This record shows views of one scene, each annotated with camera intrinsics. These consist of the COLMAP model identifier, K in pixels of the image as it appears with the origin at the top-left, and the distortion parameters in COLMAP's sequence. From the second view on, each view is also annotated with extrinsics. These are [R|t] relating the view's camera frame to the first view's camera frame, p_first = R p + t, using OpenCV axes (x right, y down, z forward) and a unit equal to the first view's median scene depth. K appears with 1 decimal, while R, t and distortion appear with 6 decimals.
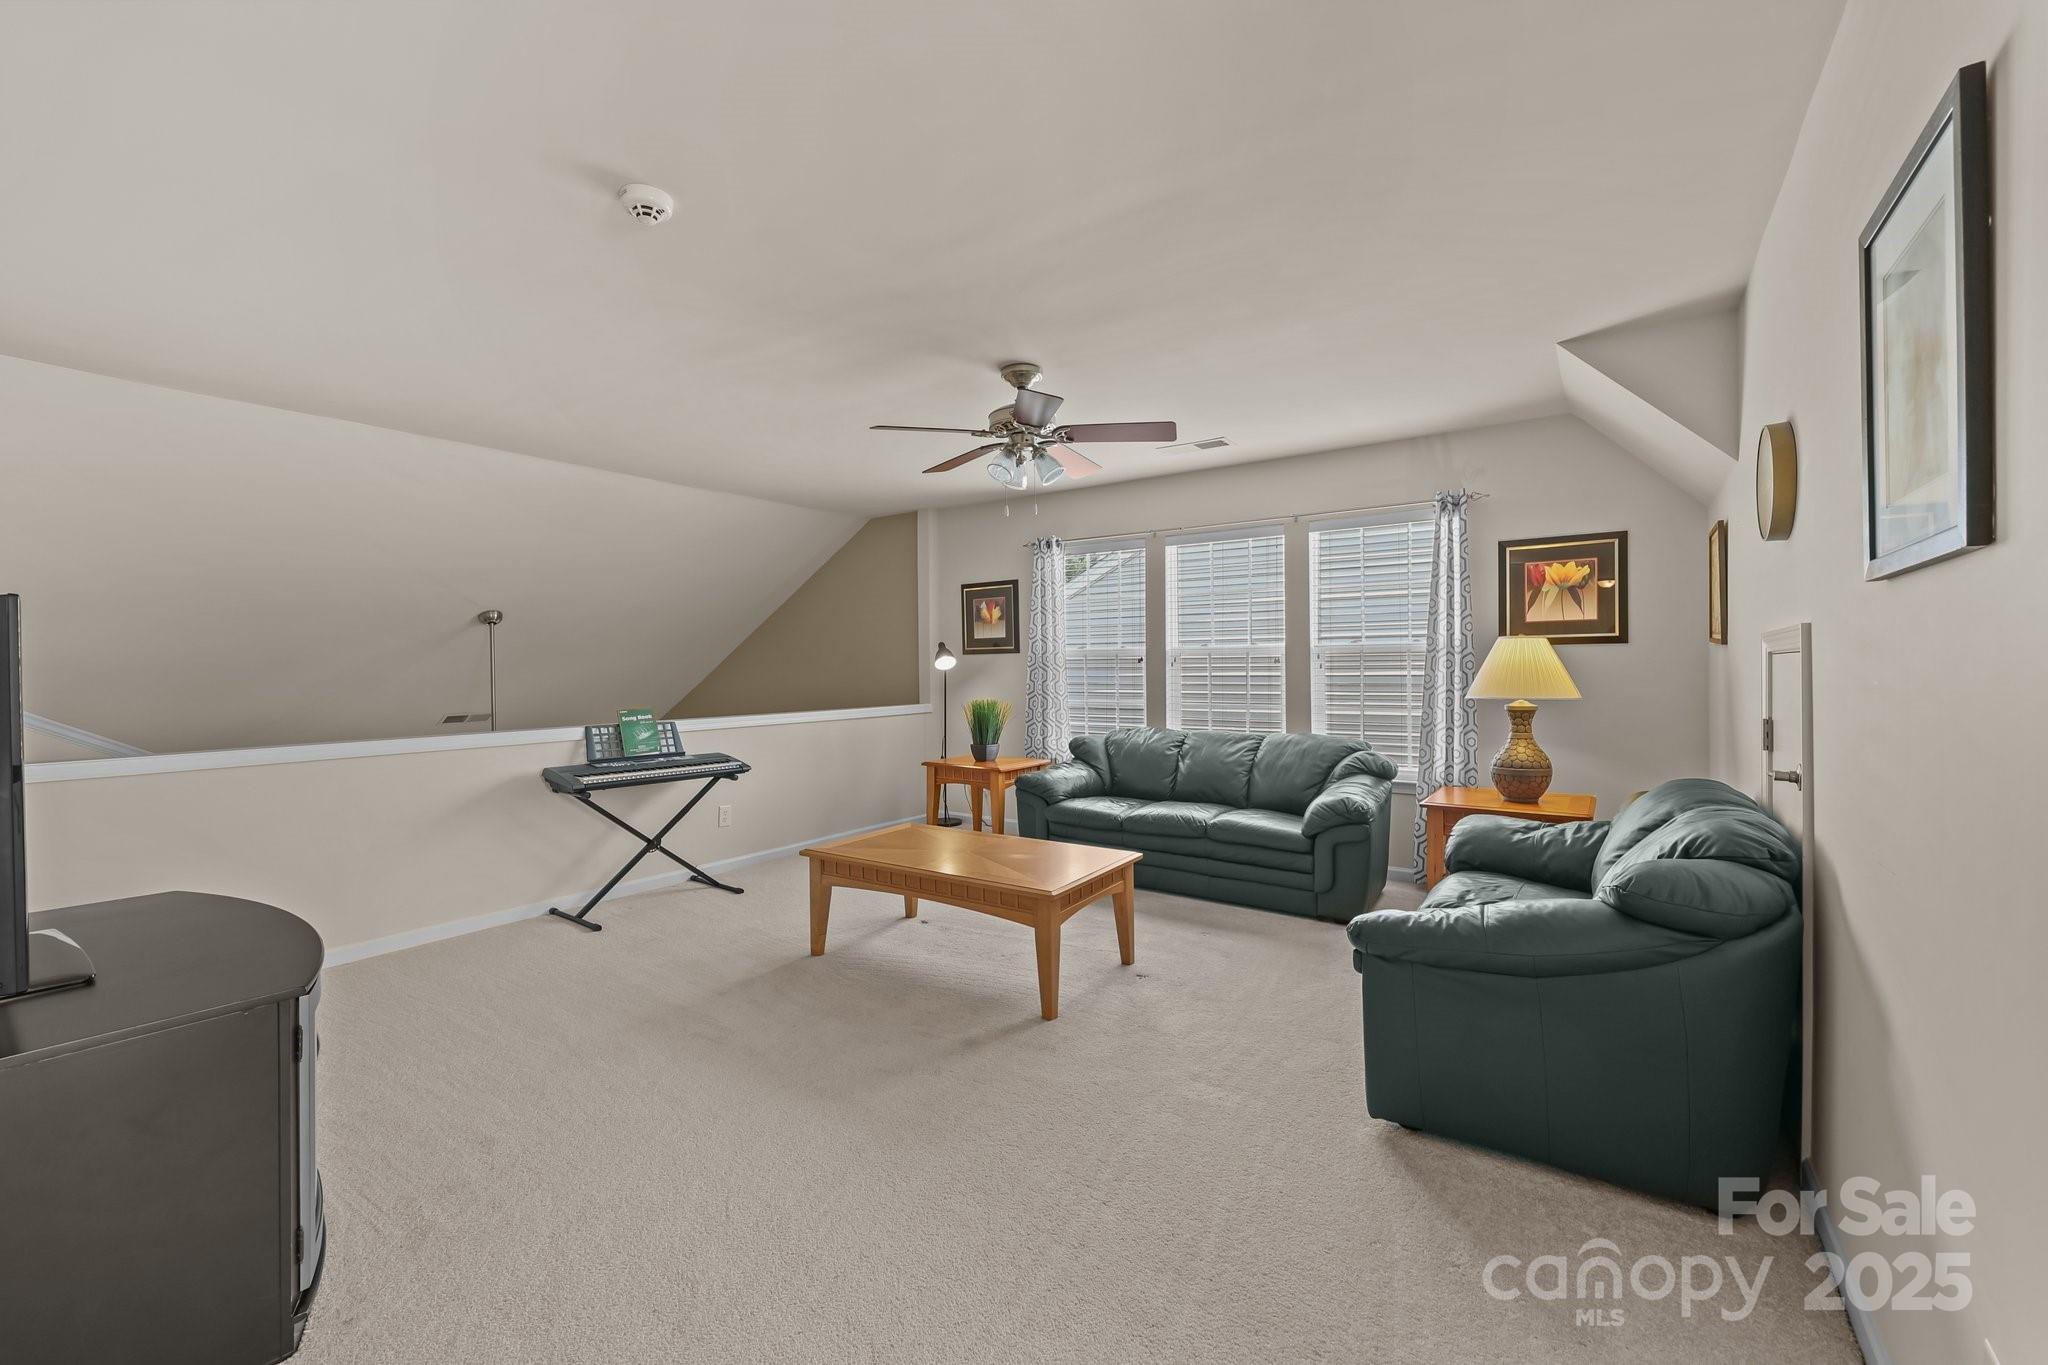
lens RADIAL K [[817.0, 0, 1030.6], [0, 817.0, 667.1], [0, 0, 1]] dist [0.000731, -0.000066]
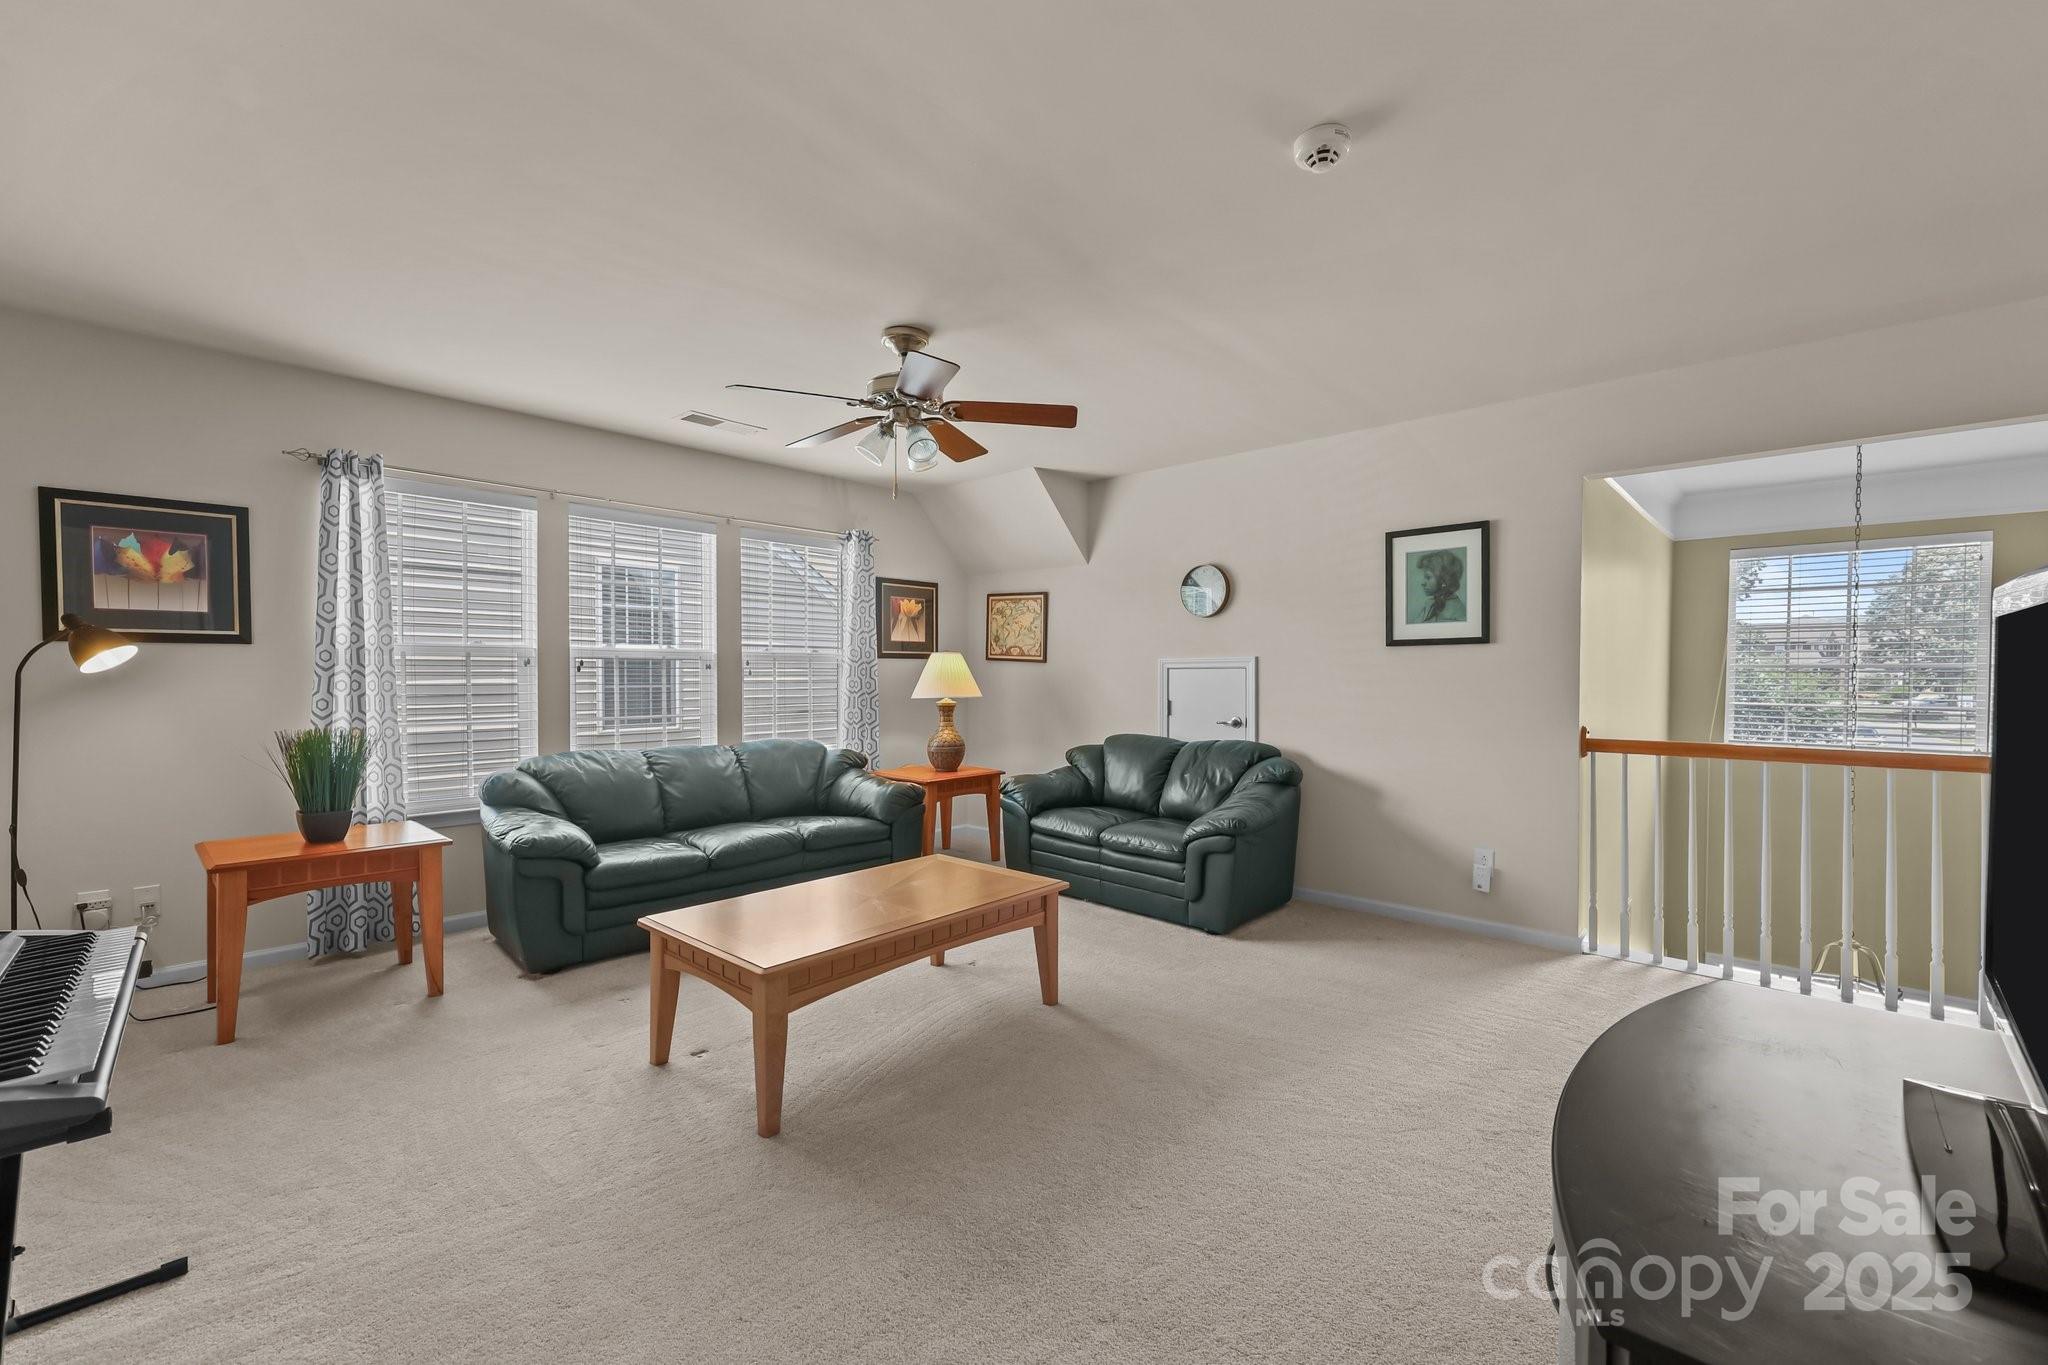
lens RADIAL K [[817.0, 0, 1033.3], [0, 817.0, 692.0], [0, 0, 1]] dist [0.000731, -0.000066]
pose [[0.154724, -0.017758, 0.987798, -0.624661], [-0.007729, 0.999786, 0.019185, 0.000661], [-0.987927, -0.010603, 0.154554, 0.526050]]
